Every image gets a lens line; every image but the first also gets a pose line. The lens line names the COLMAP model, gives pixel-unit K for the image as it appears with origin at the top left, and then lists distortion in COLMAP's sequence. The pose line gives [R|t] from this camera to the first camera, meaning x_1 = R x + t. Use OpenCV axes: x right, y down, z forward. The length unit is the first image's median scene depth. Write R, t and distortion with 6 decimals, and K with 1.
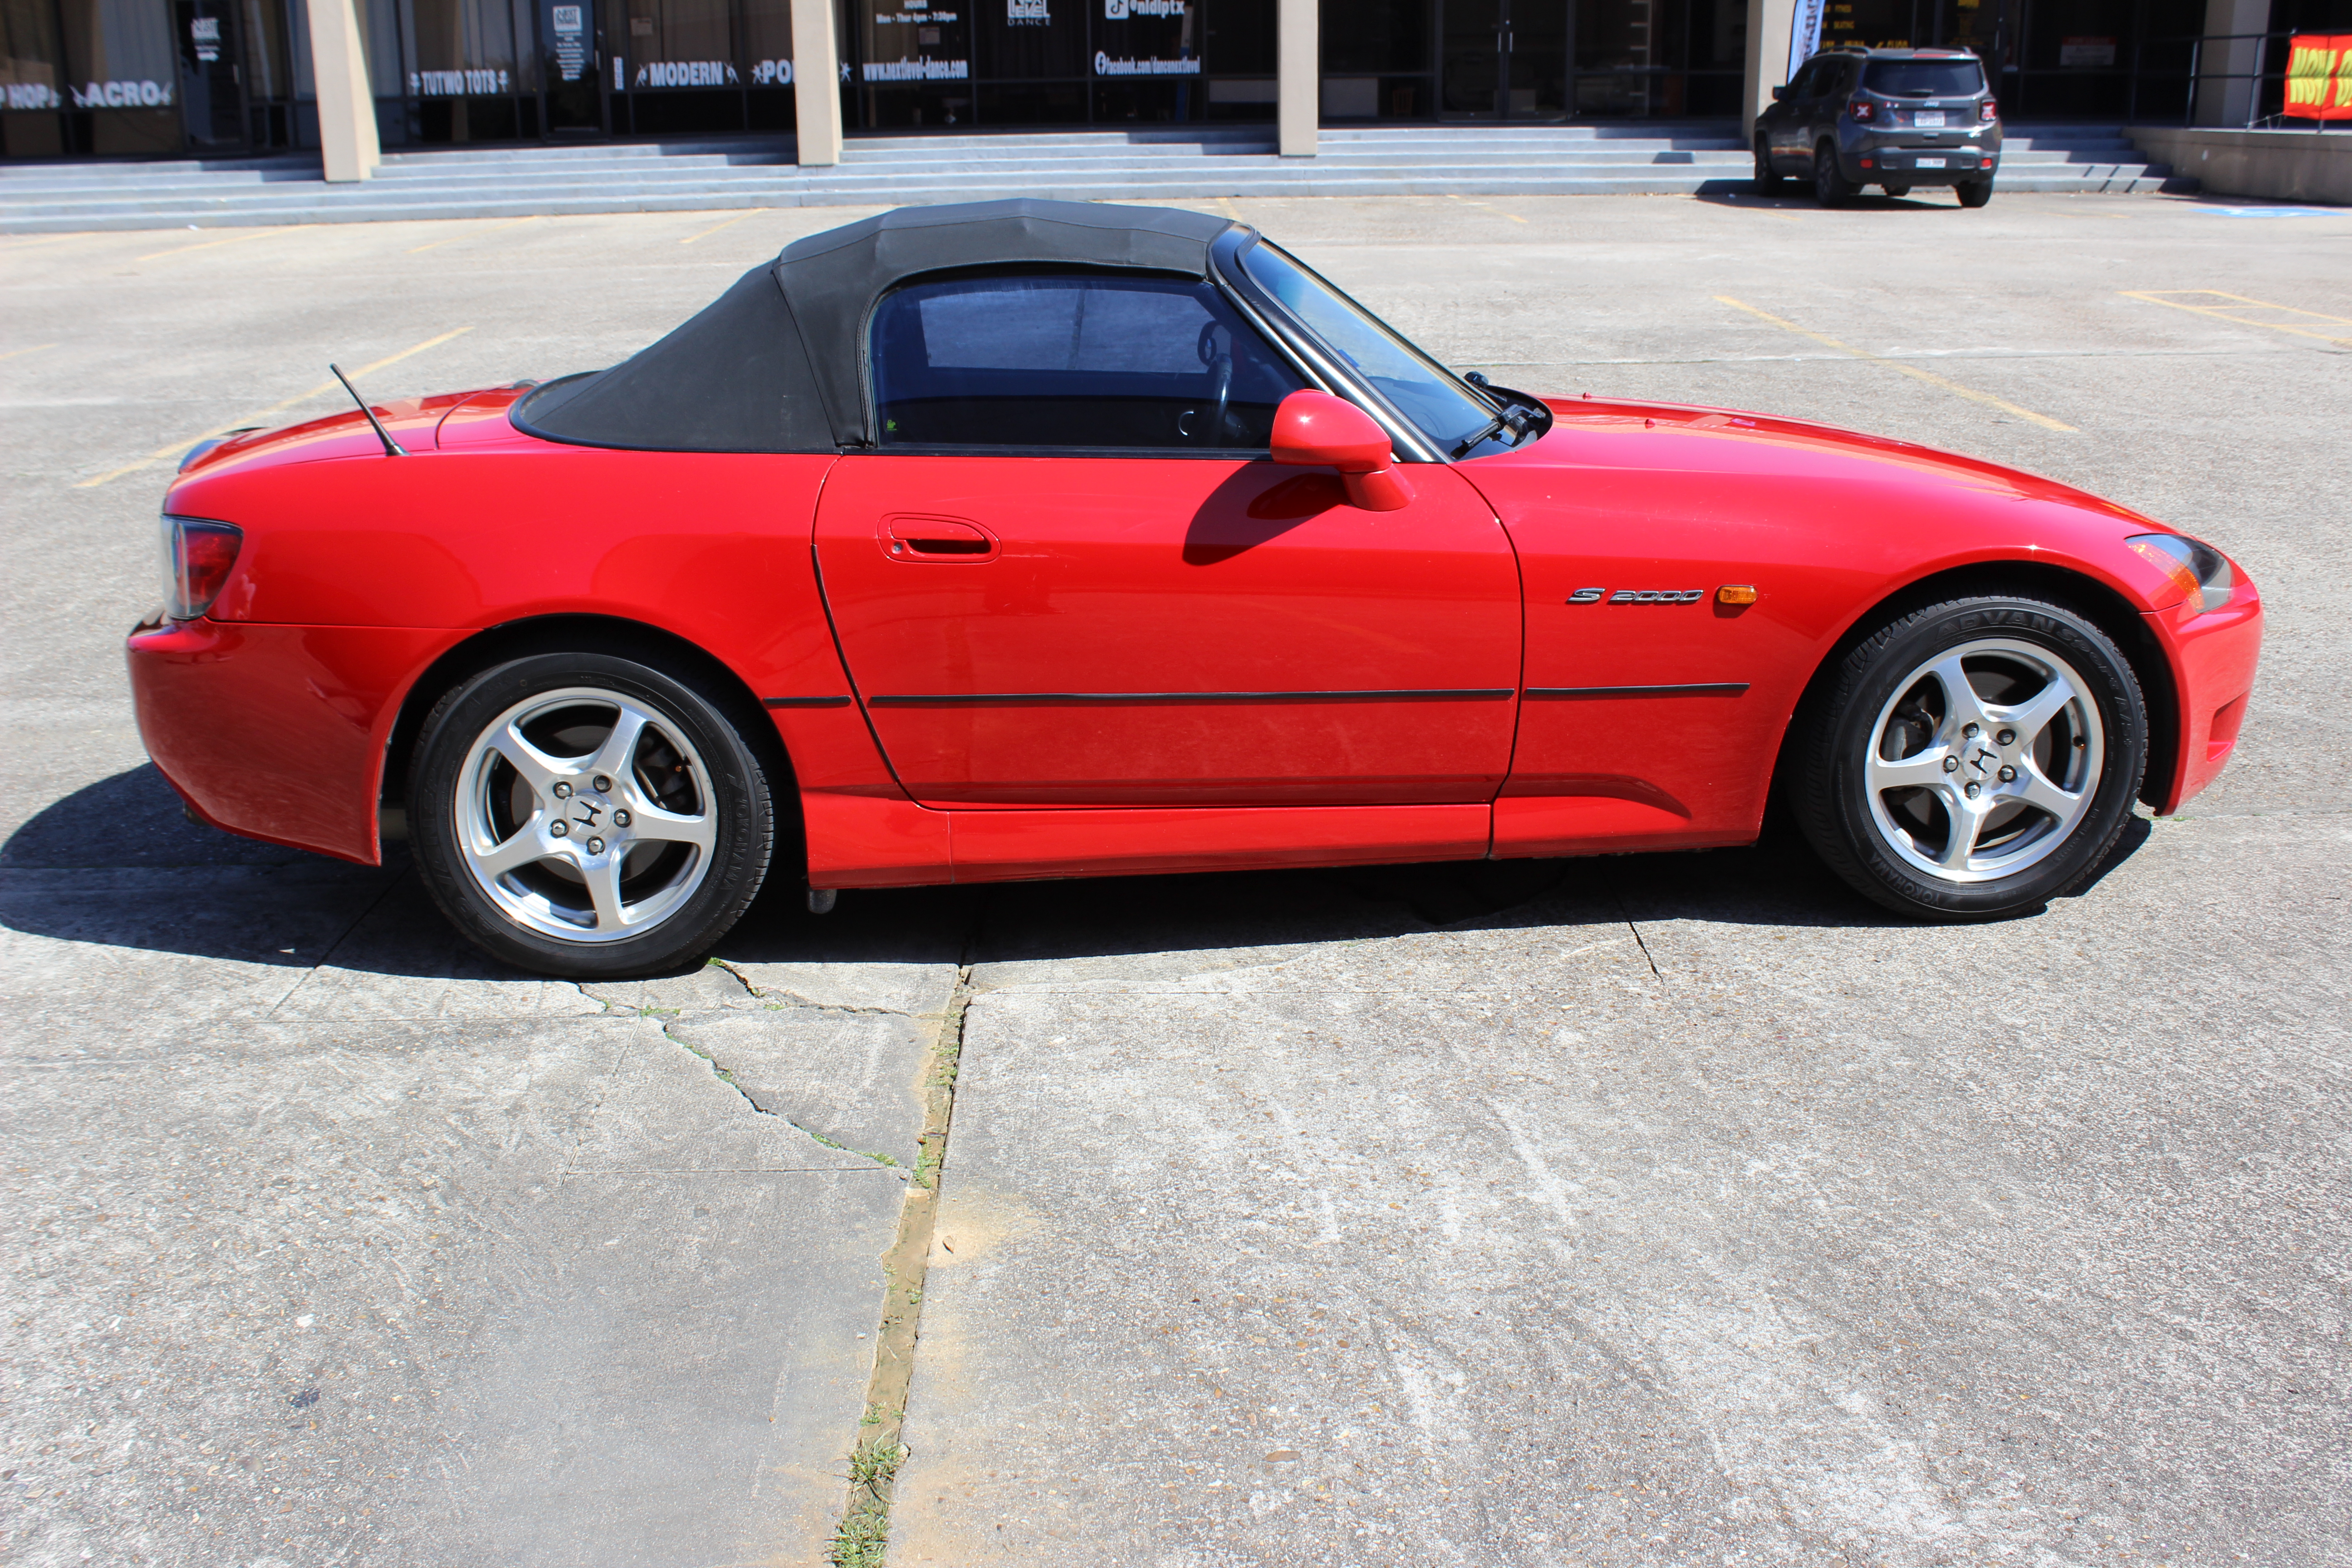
lens RADIAL K [[2243.9, 0, 1203.1], [0, 2243.9, 714.5], [0, 0, 1]] dist [-0.084045, 0.000000]
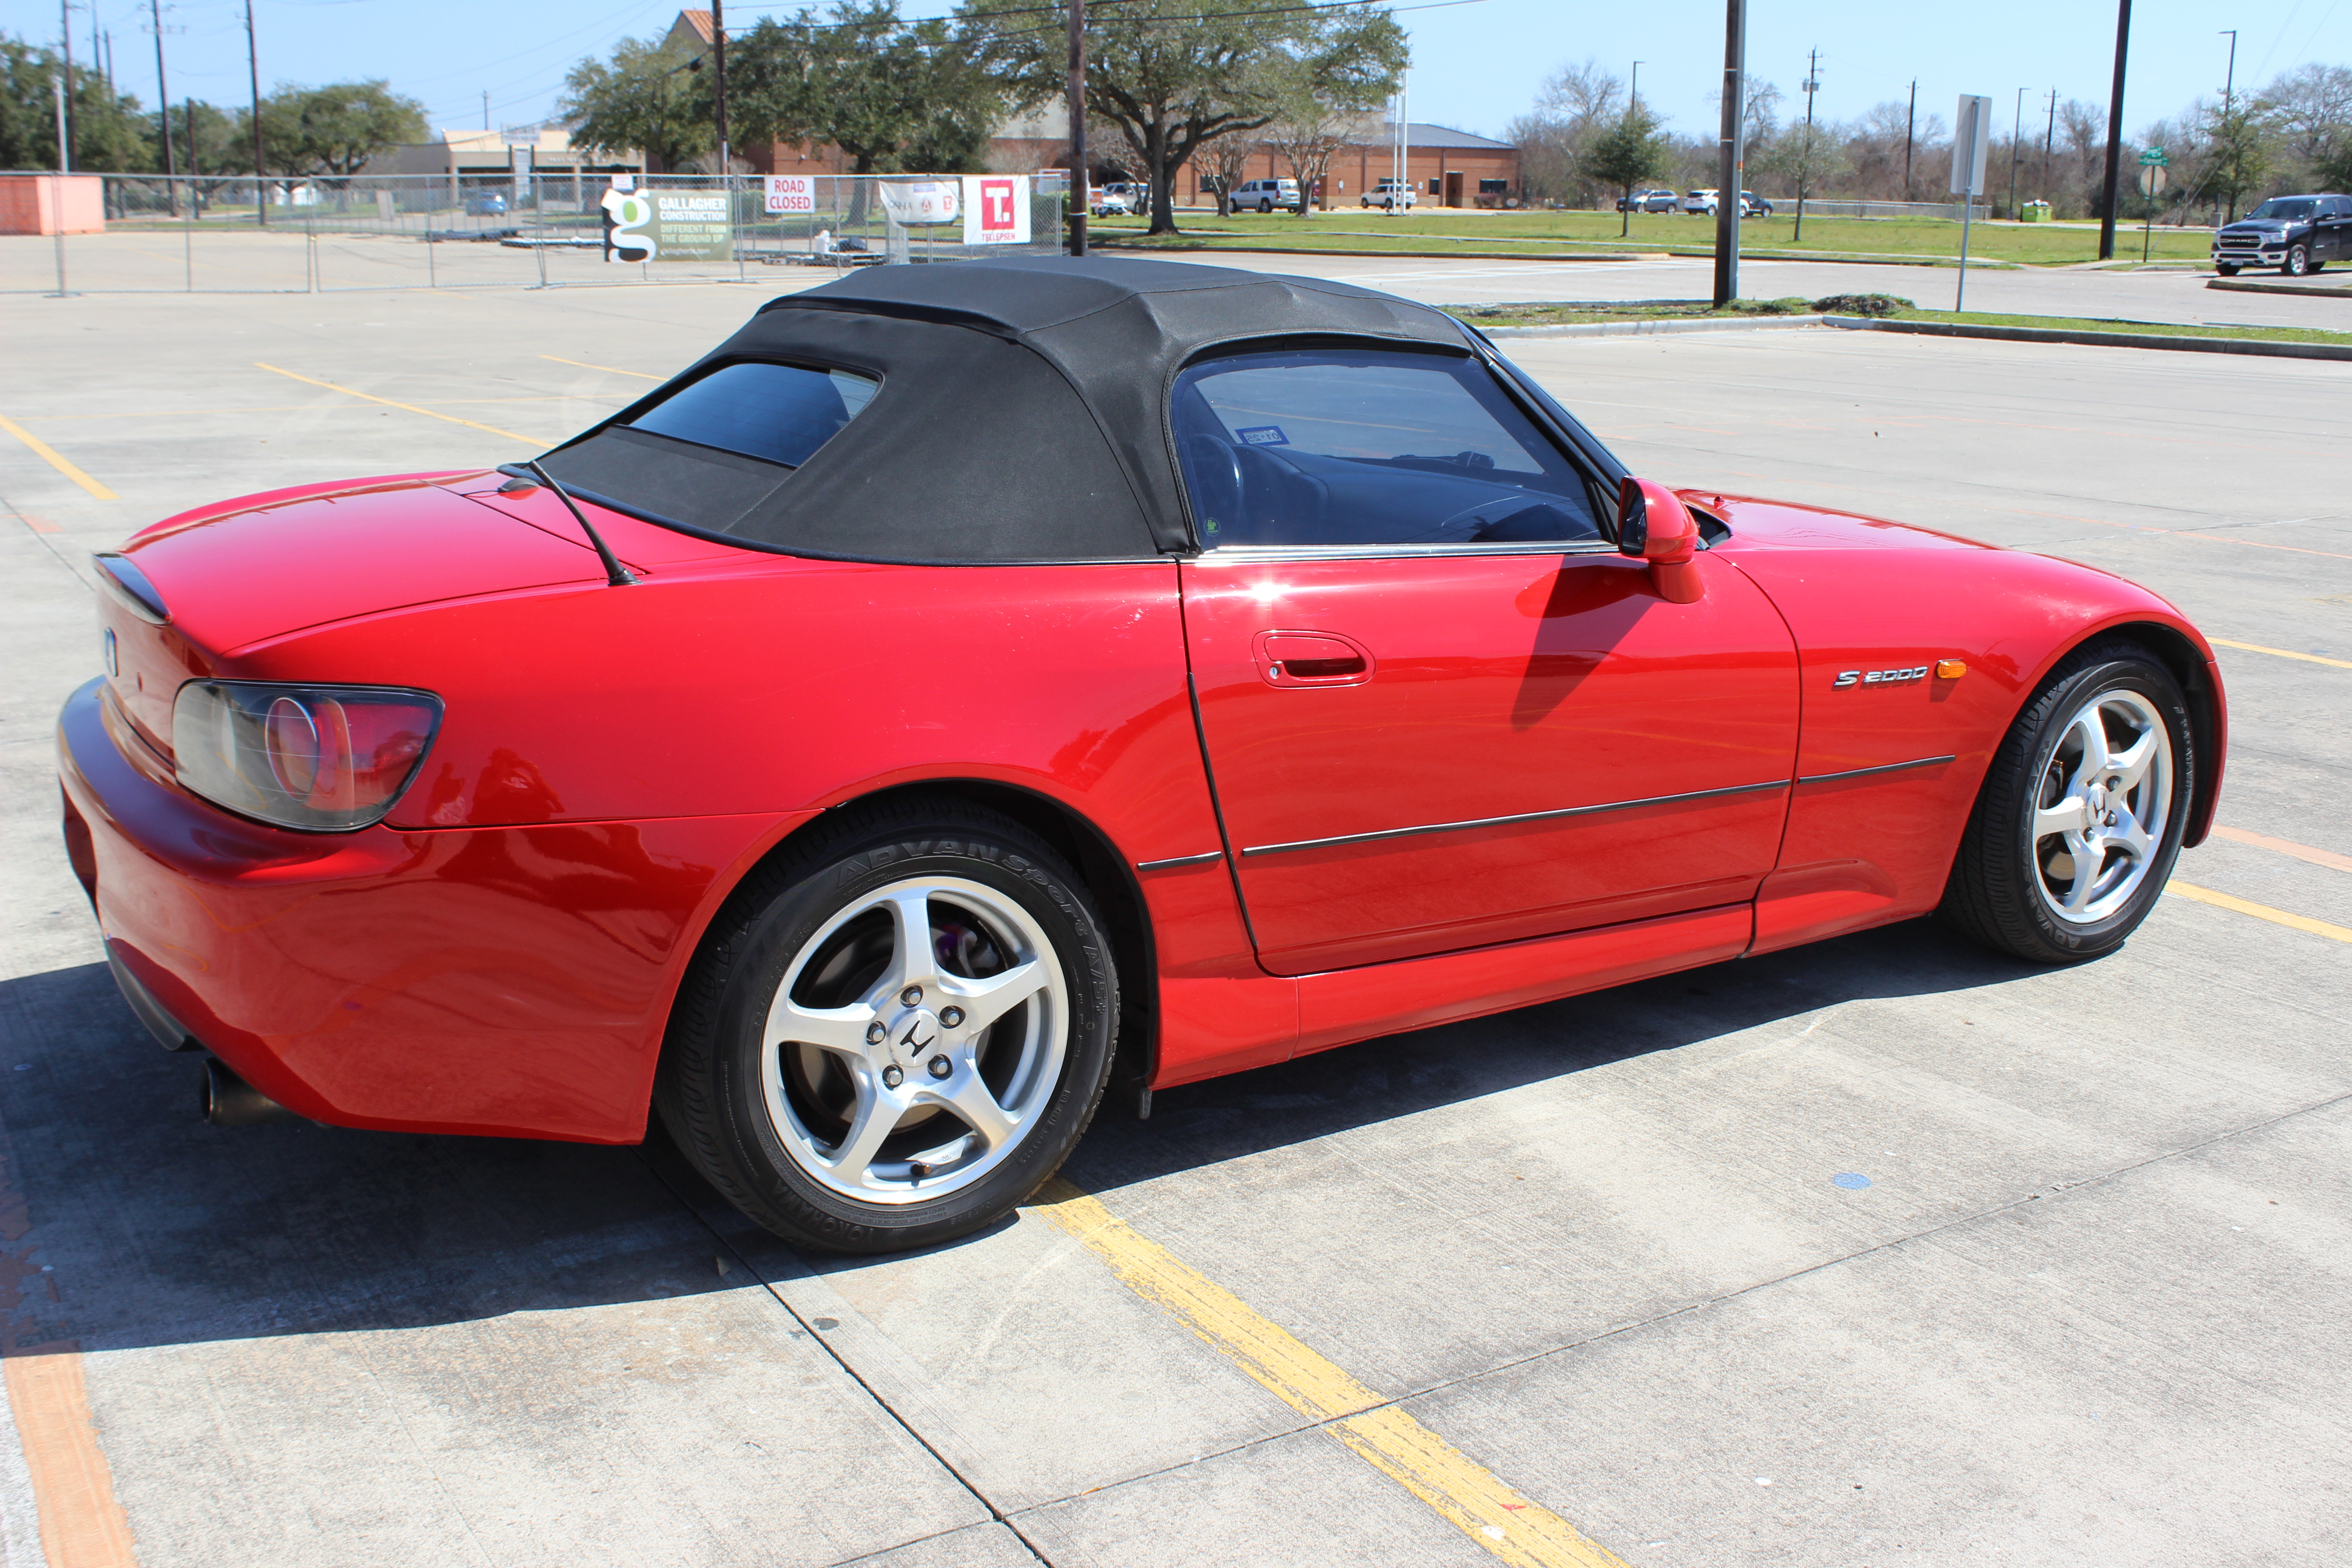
lens RADIAL K [[2322.3, 0, 1166.2], [0, 2322.3, 770.5], [0, 0, 1]] dist [-0.067420, 0.000000]
pose [[0.890420, -0.077830, 0.448436, -0.540805], [0.082036, 0.996578, 0.010072, -0.047018], [-0.447685, 0.027819, 0.893758, 0.224148]]
